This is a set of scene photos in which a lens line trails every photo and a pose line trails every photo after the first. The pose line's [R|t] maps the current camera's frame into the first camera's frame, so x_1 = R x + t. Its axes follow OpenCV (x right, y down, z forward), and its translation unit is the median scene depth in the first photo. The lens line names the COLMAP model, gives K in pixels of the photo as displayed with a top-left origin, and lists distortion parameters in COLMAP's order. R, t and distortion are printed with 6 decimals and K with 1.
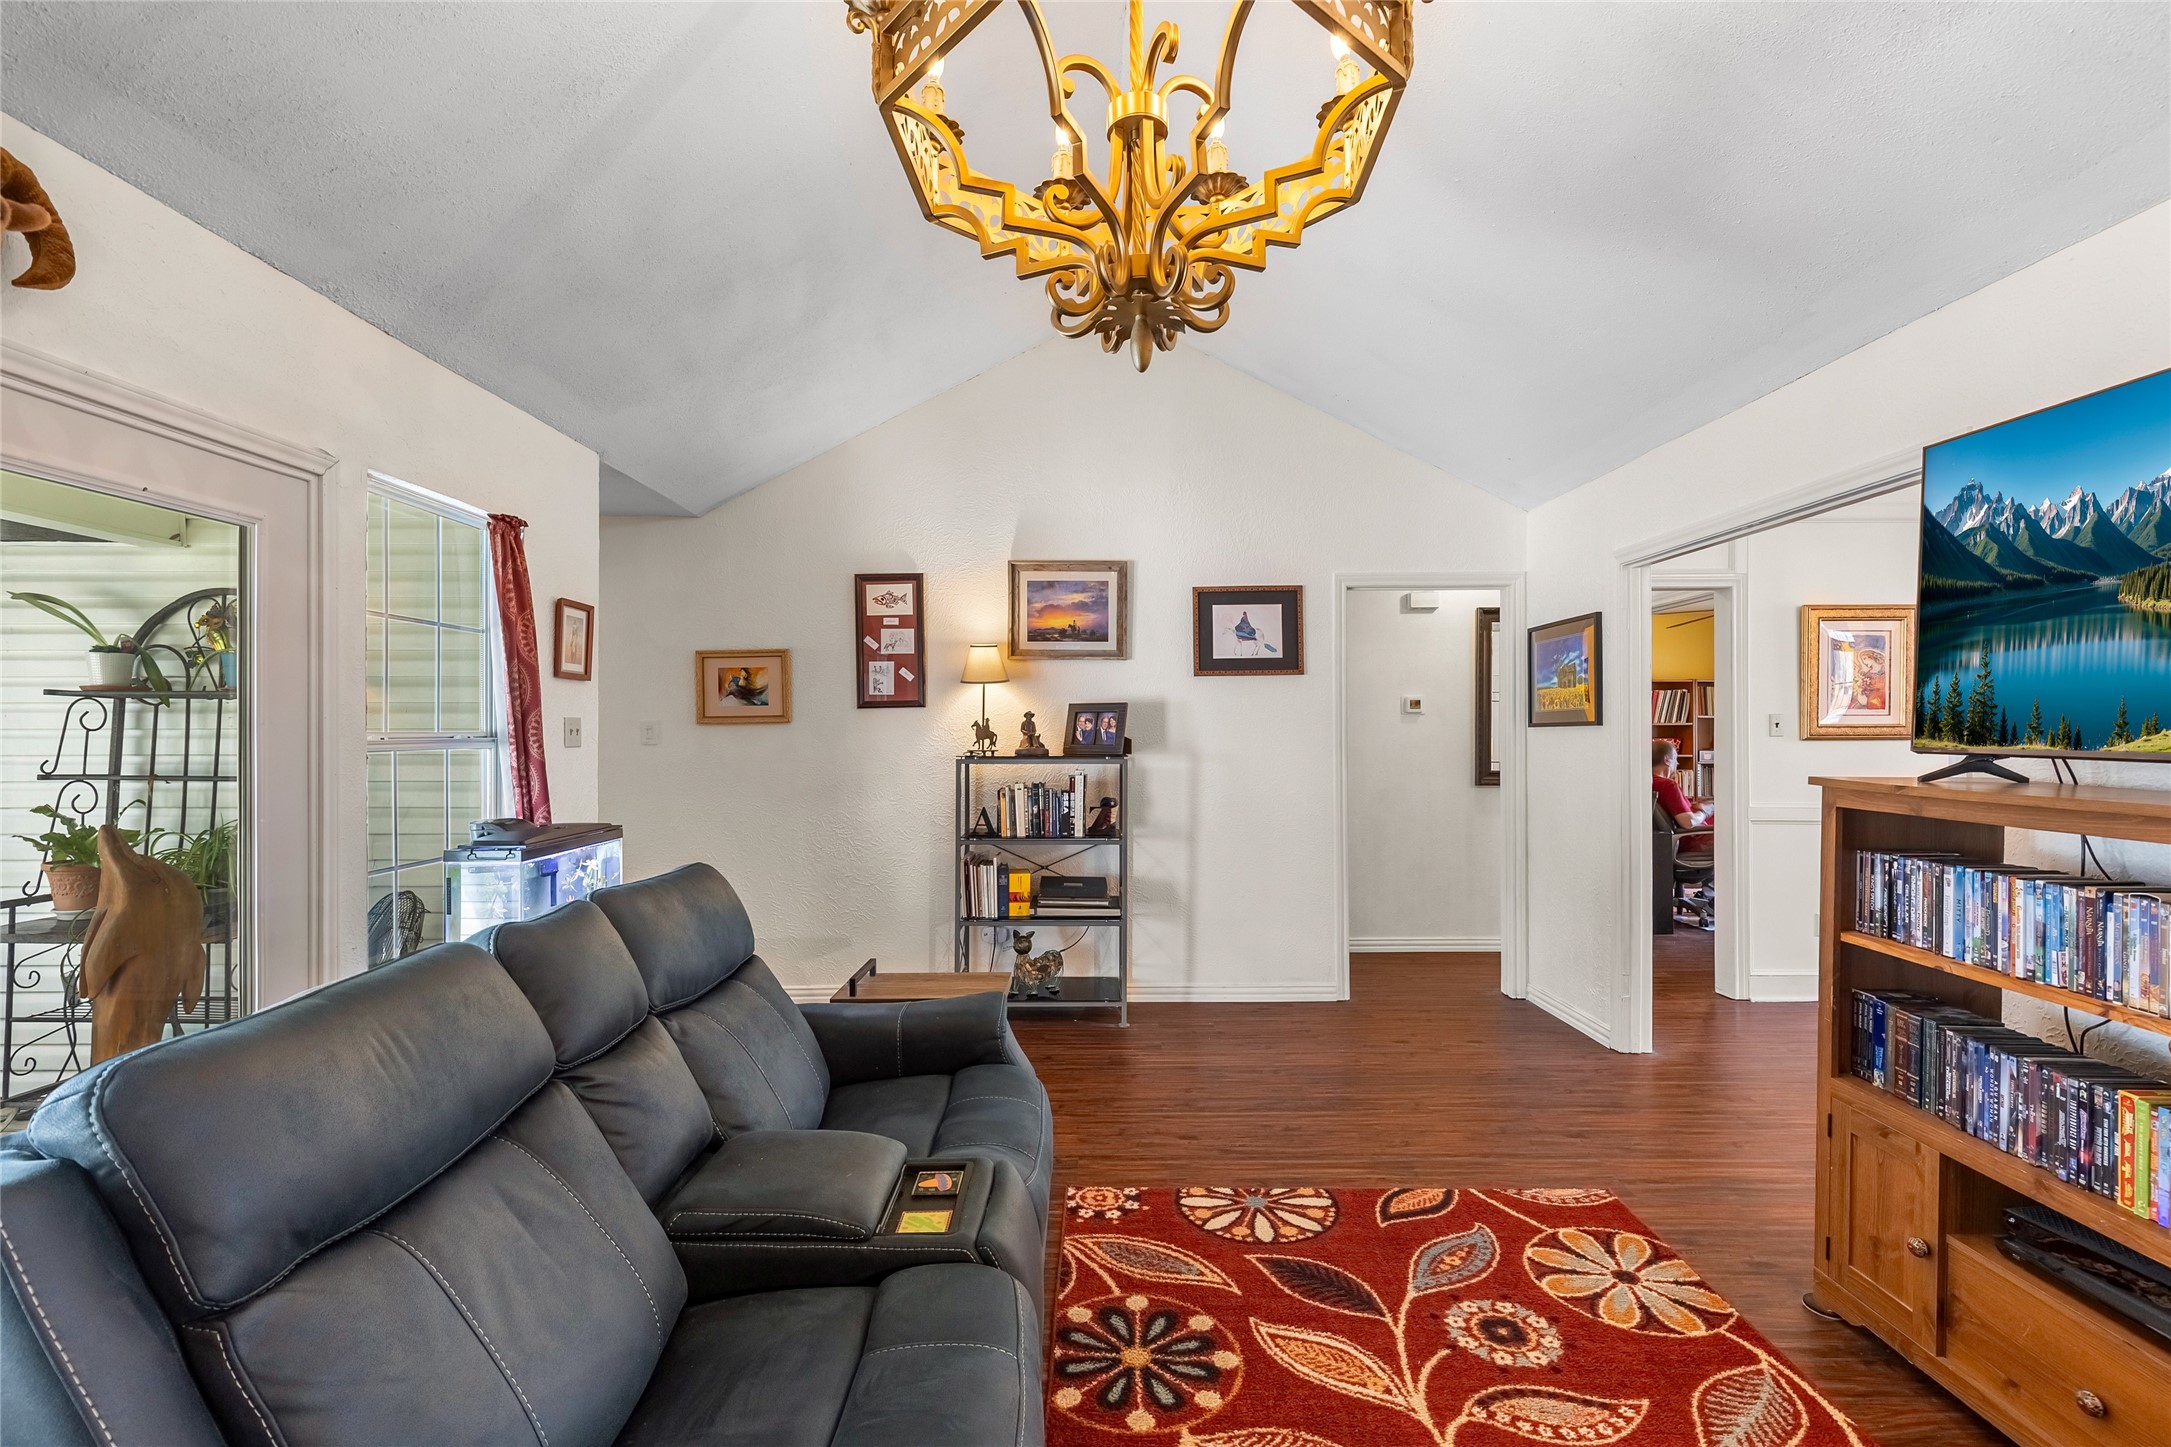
lens RADIAL K [[972.7, 0, 1088.6], [0, 972.7, 725.8], [0, 0, 1]] dist [0.001929, -0.000599]
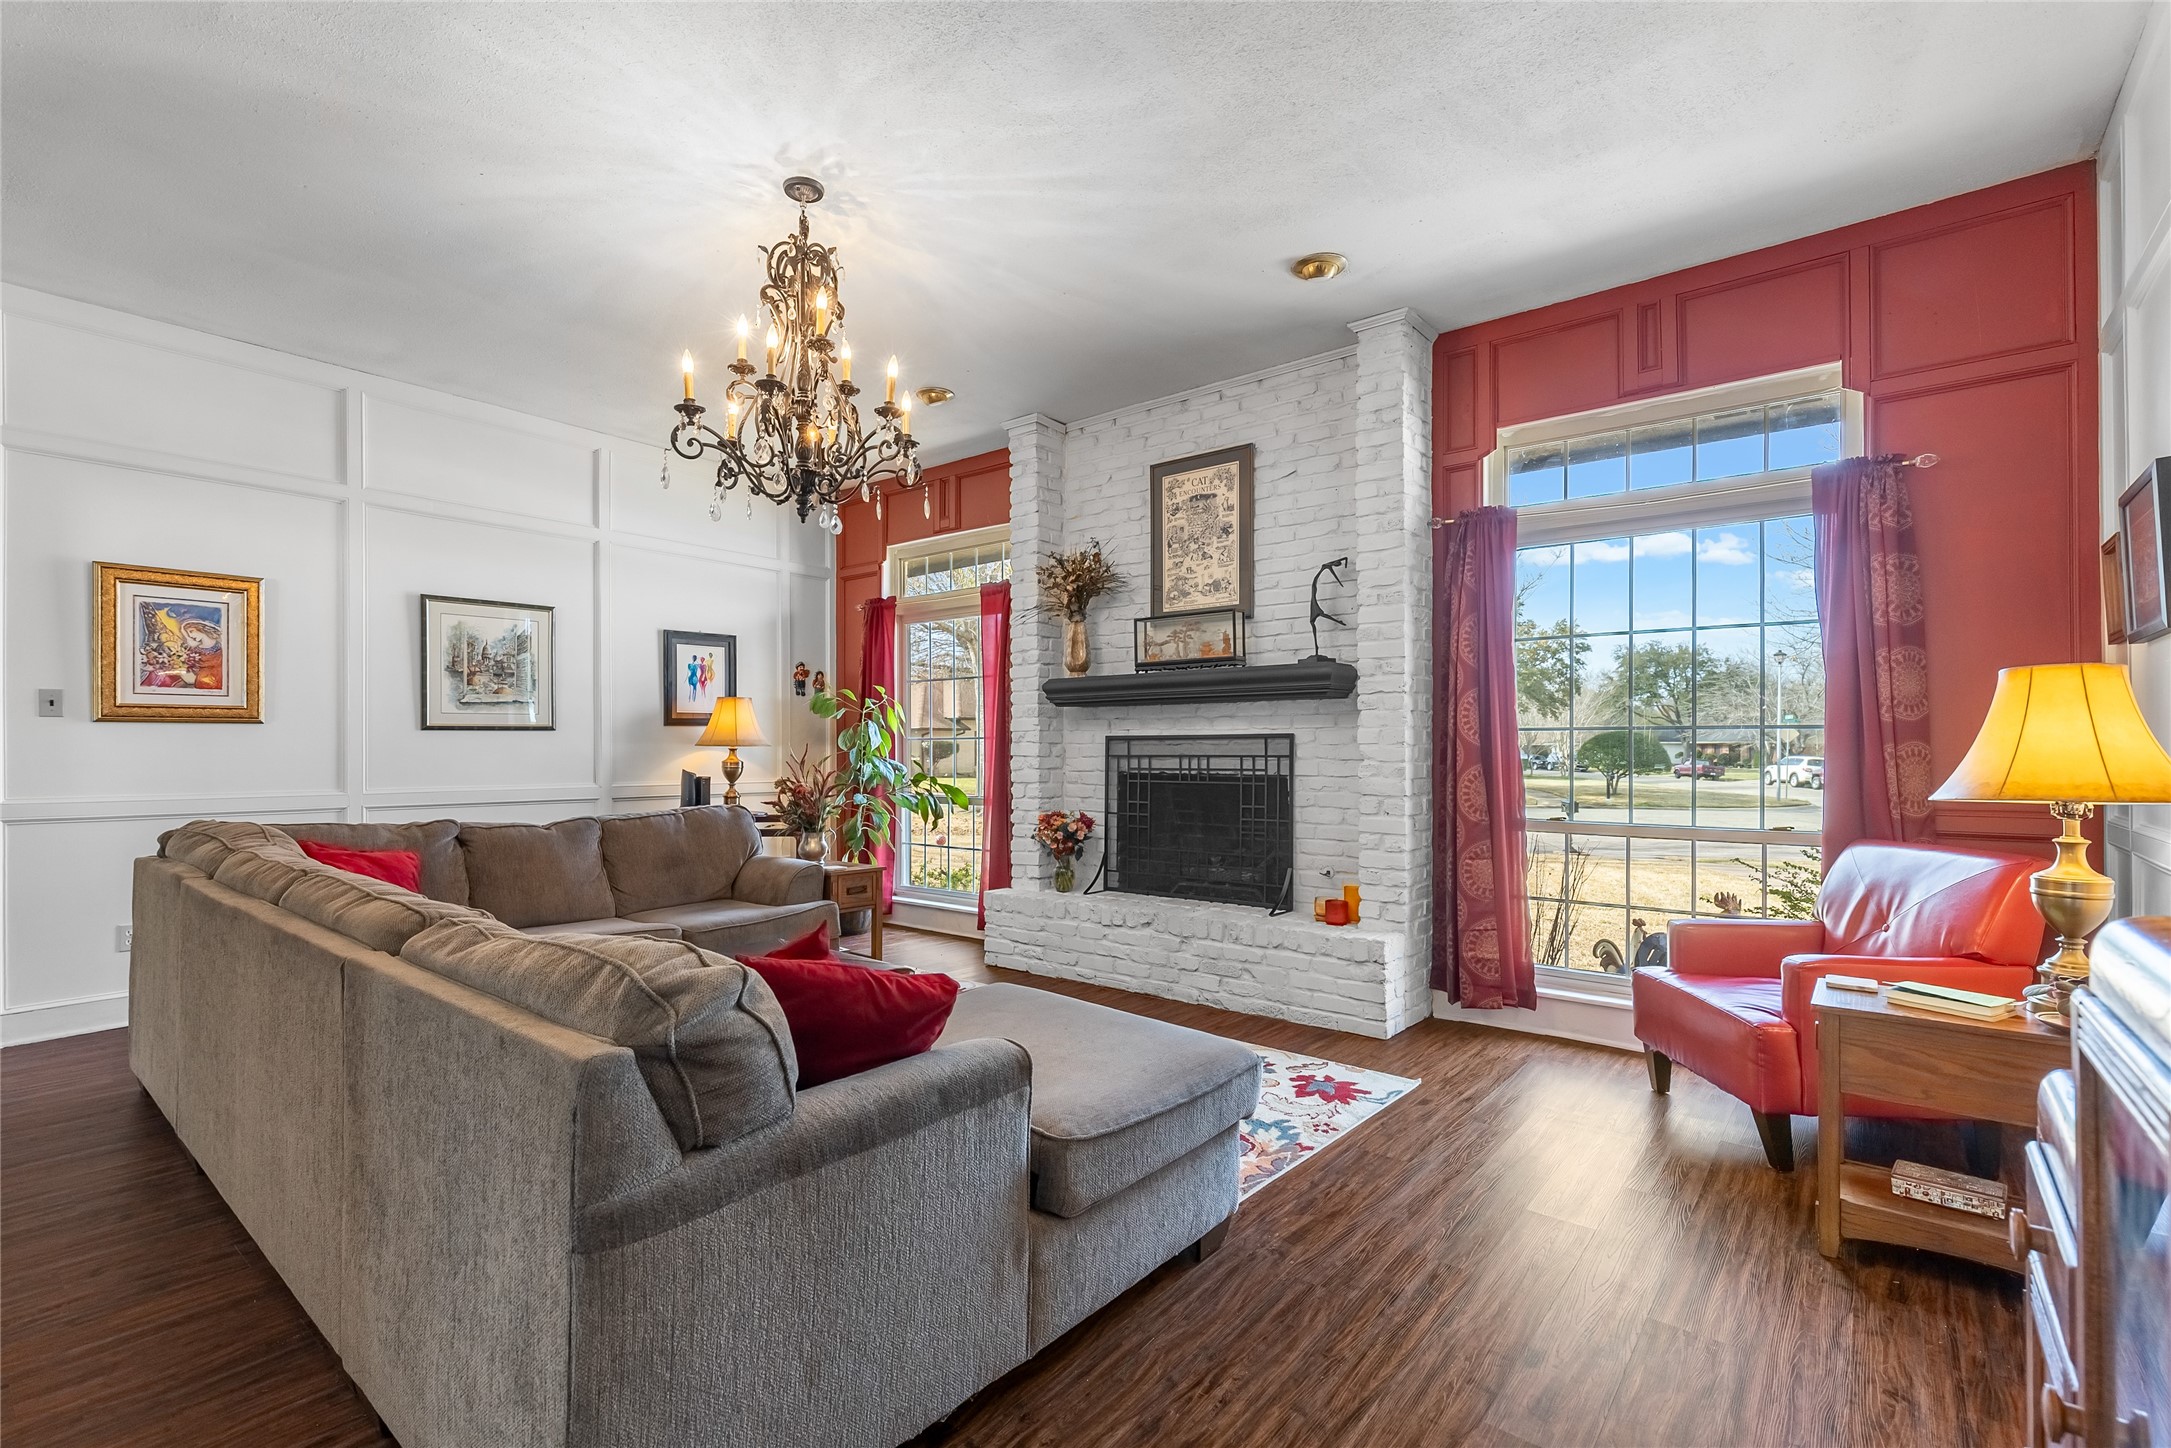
lens RADIAL K [[972.7, 0, 1080.1], [0, 972.7, 744.6], [0, 0, 1]] dist [0.001929, -0.000599]
pose [[0.631096, 0.002762, 0.775700, 1.198715], [0.000541, 0.999992, -0.004001, 0.076306], [-0.775704, 0.002945, 0.631090, -0.387310]]
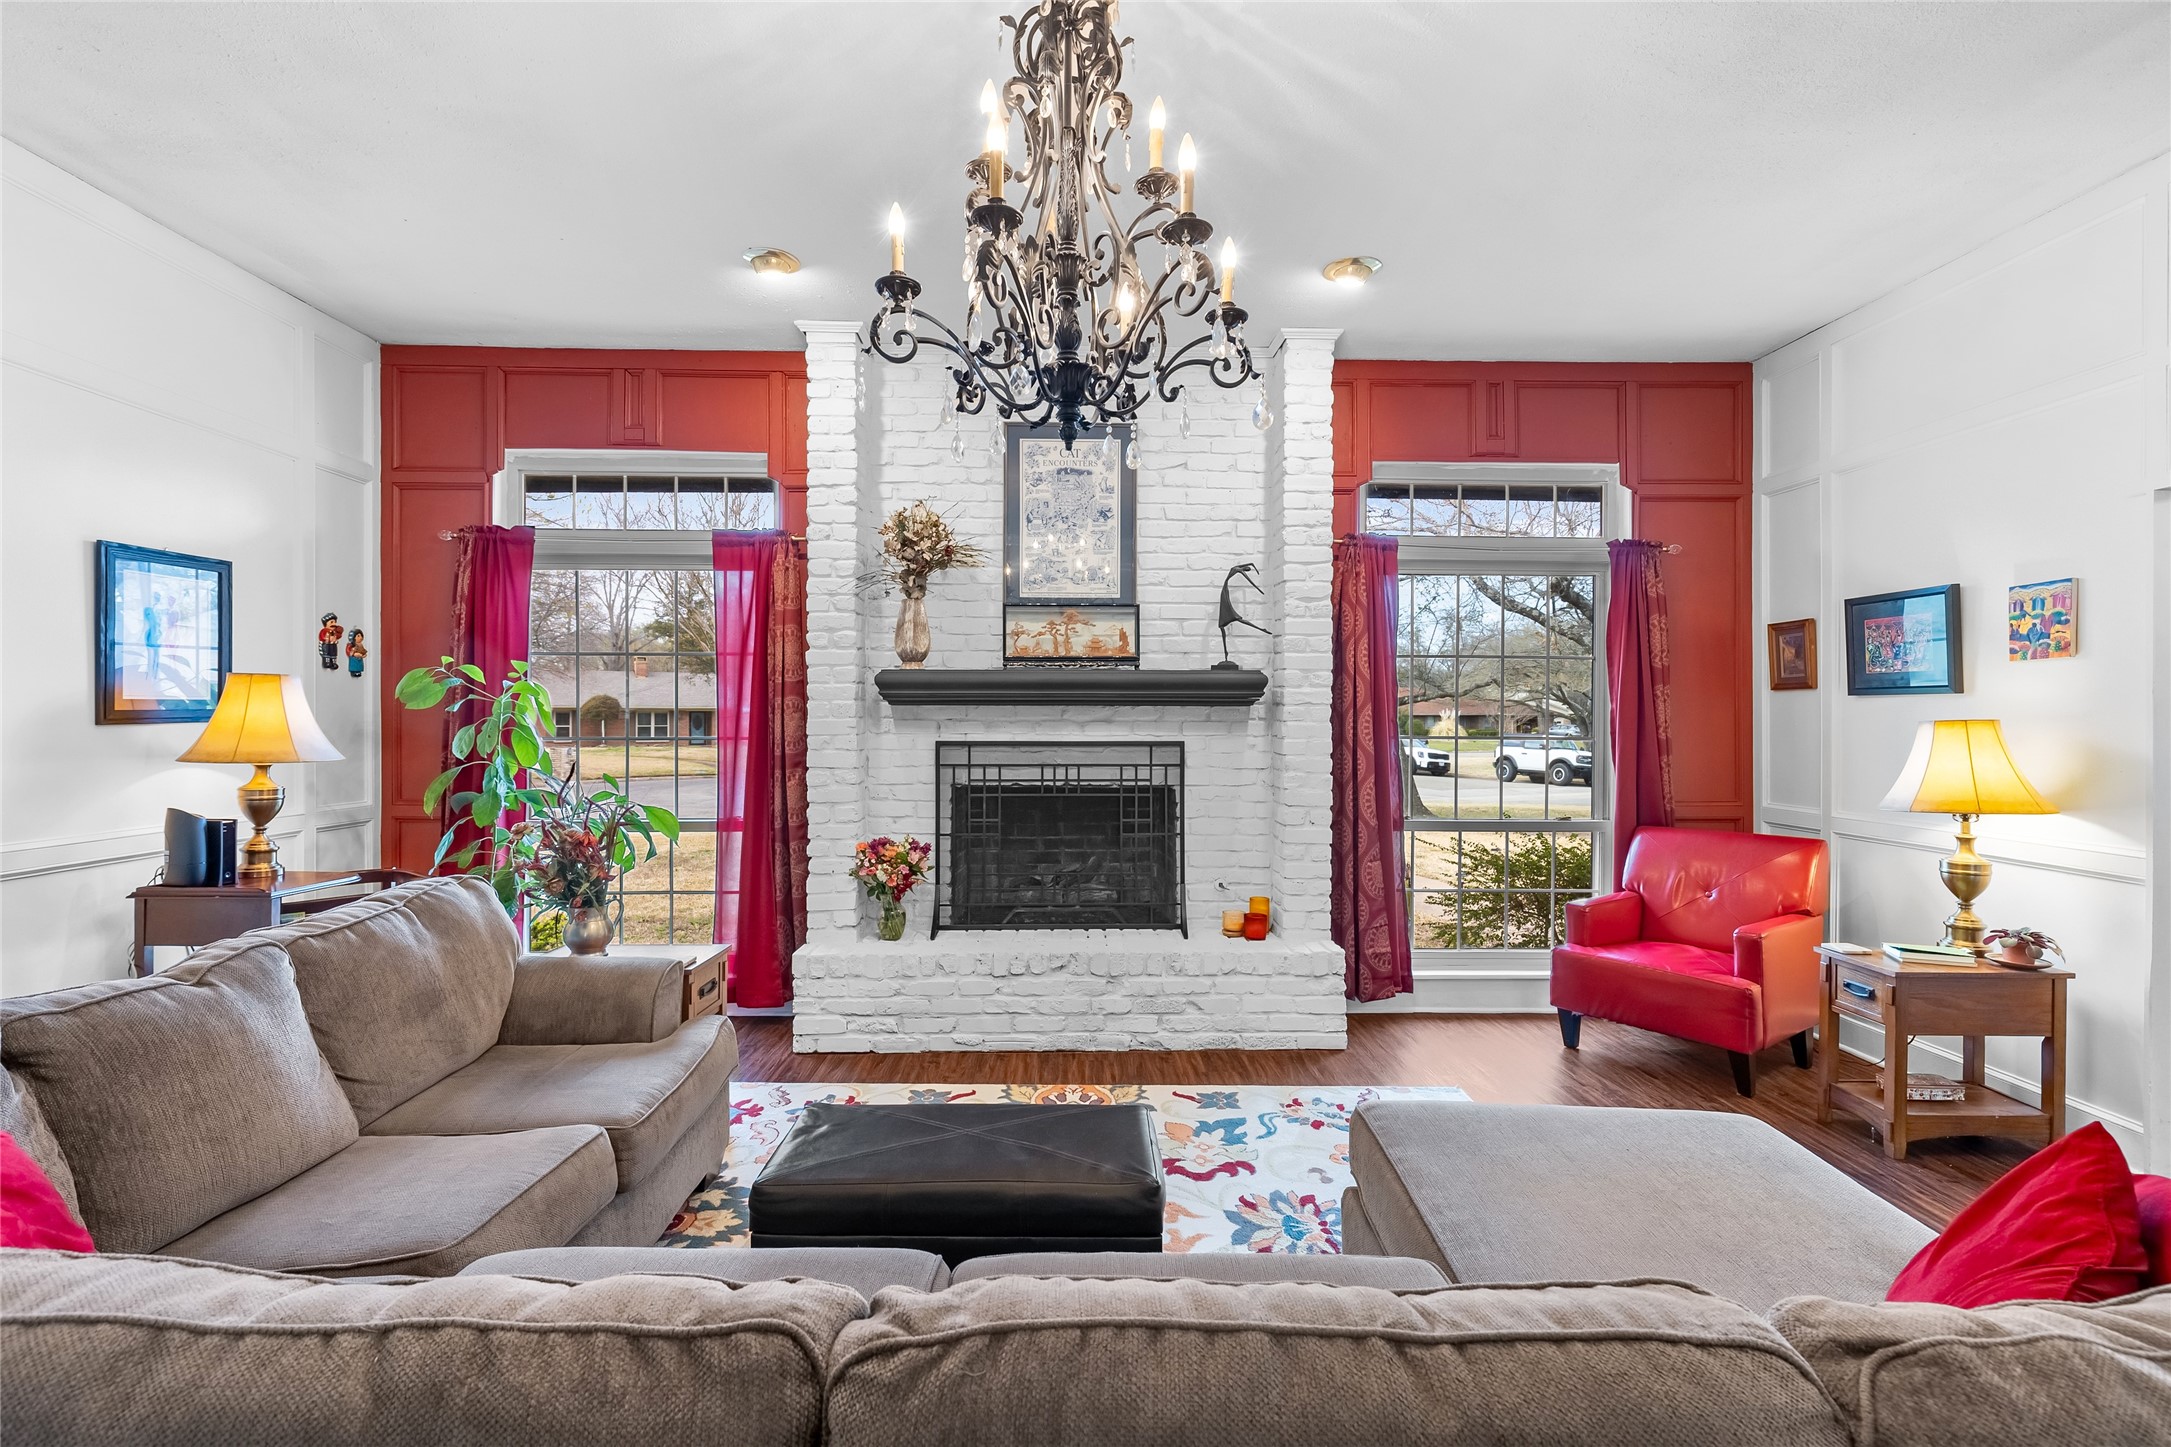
lens RADIAL K [[972.7, 0, 1081.3], [0, 972.7, 713.0], [0, 0, 1]] dist [0.001929, -0.000599]
pose [[-0.019091, -0.000331, 0.999818, 1.143524], [-0.004276, 0.999991, 0.000250, -0.003209], [-0.999809, -0.004271, -0.019093, 0.696577]]
